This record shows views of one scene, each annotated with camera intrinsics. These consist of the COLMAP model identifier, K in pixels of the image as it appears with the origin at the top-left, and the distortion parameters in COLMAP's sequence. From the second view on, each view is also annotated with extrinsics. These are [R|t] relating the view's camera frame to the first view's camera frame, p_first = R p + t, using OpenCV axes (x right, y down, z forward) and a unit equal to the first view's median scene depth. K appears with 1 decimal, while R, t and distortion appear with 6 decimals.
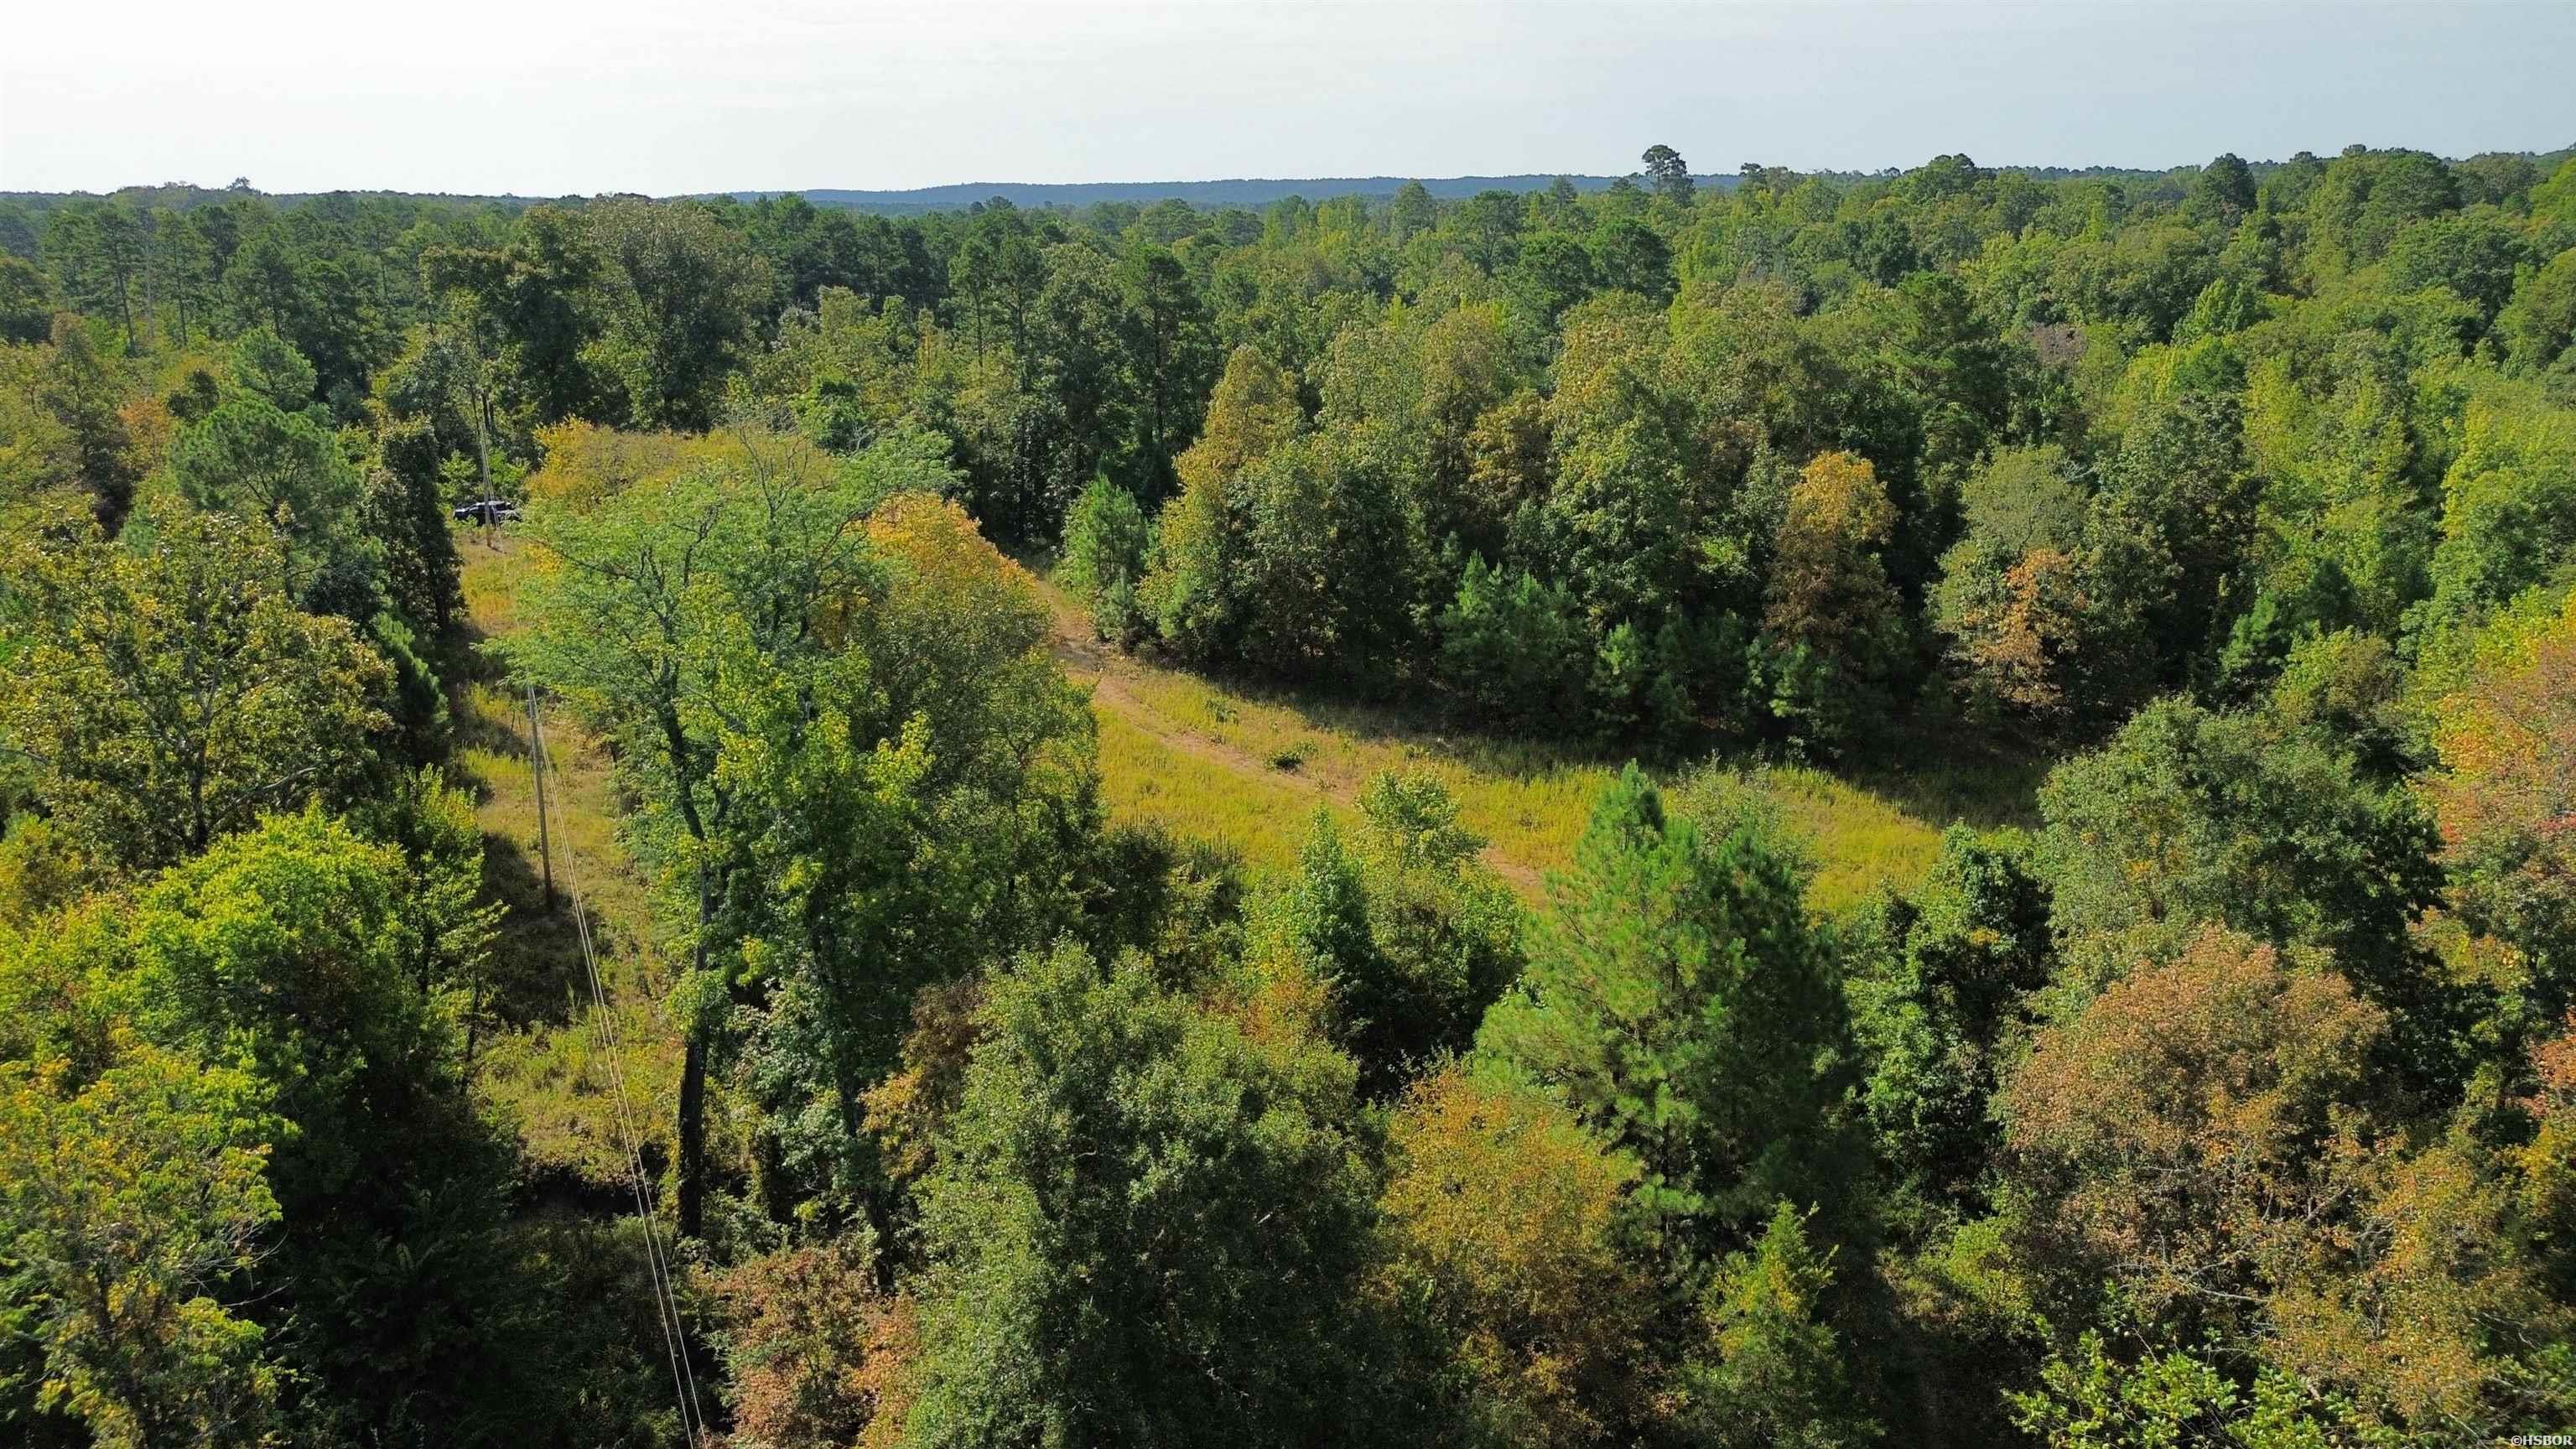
lens RADIAL K [[1824.5, 0, 1285.1], [0, 1824.5, 746.5], [0, 0, 1]] dist [0.068977, -0.063831]
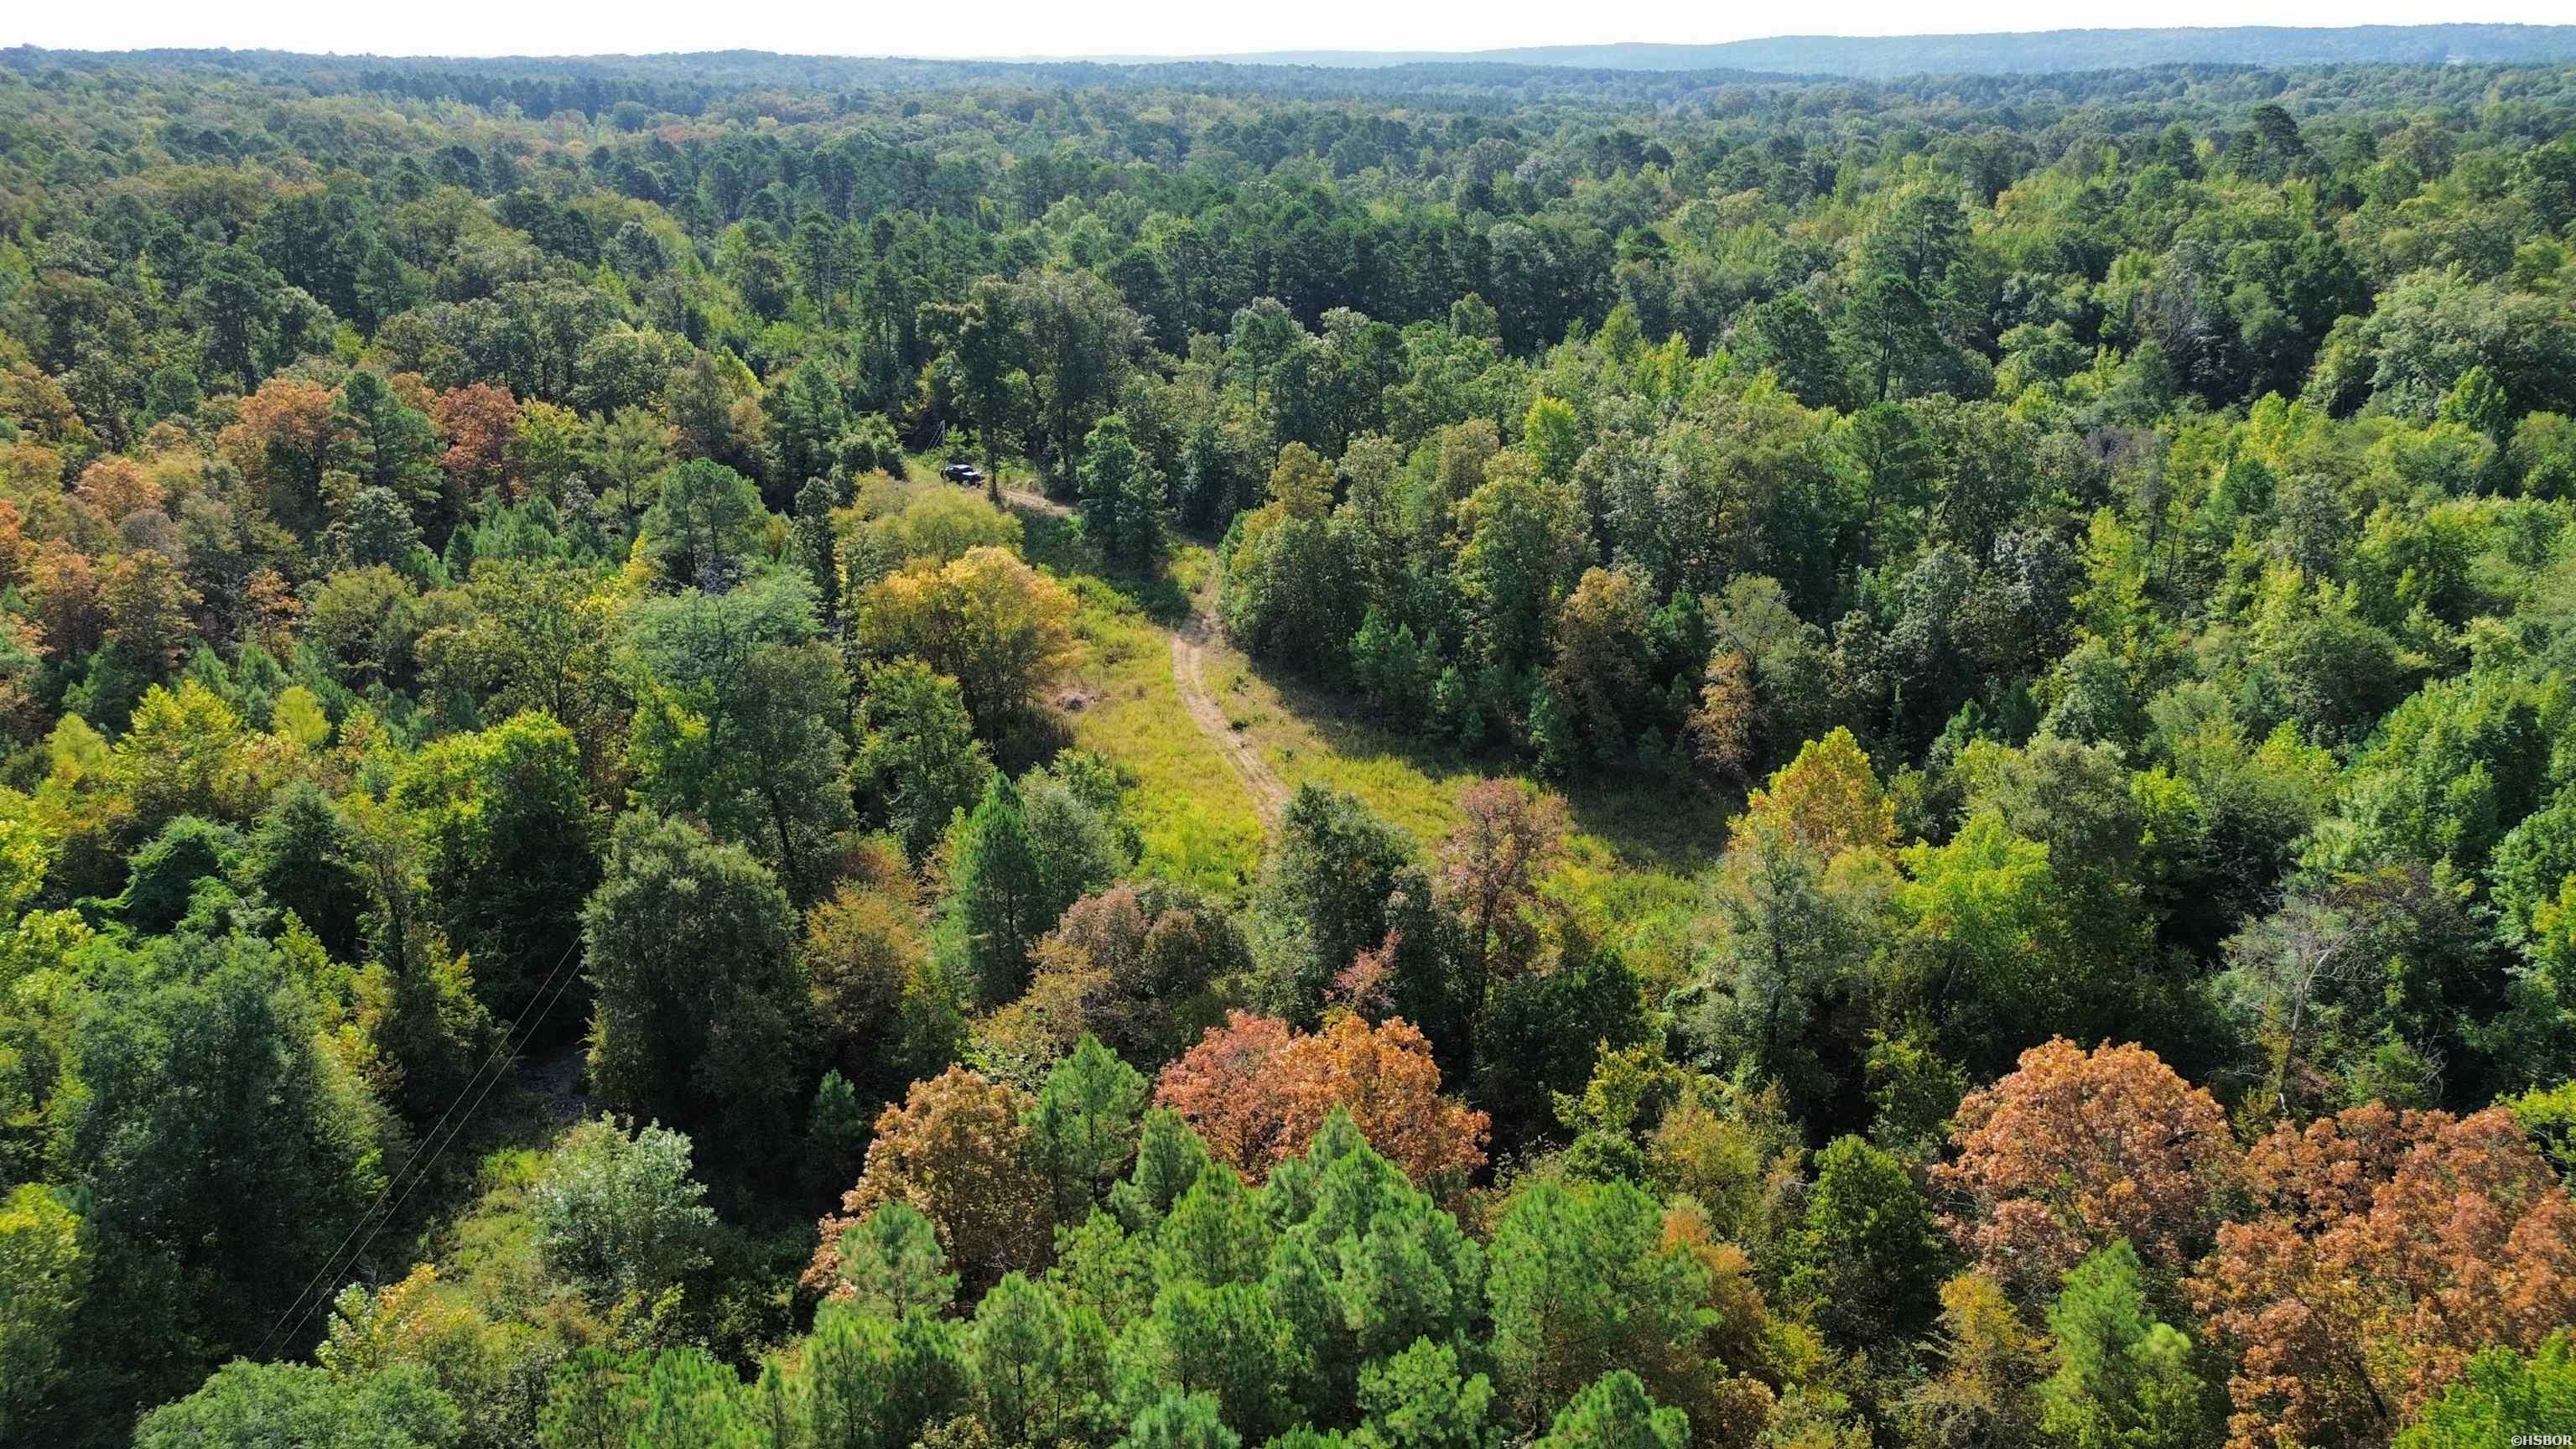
lens RADIAL K [[1824.5, 0, 1279.3], [0, 1824.5, 724.9], [0, 0, 1]] dist [0.068977, -0.063831]
pose [[0.909915, 0.146514, -0.388058, 0.703863], [-0.119054, 0.988425, 0.094031, -0.157065], [0.397343, -0.039360, 0.916826, -0.463231]]
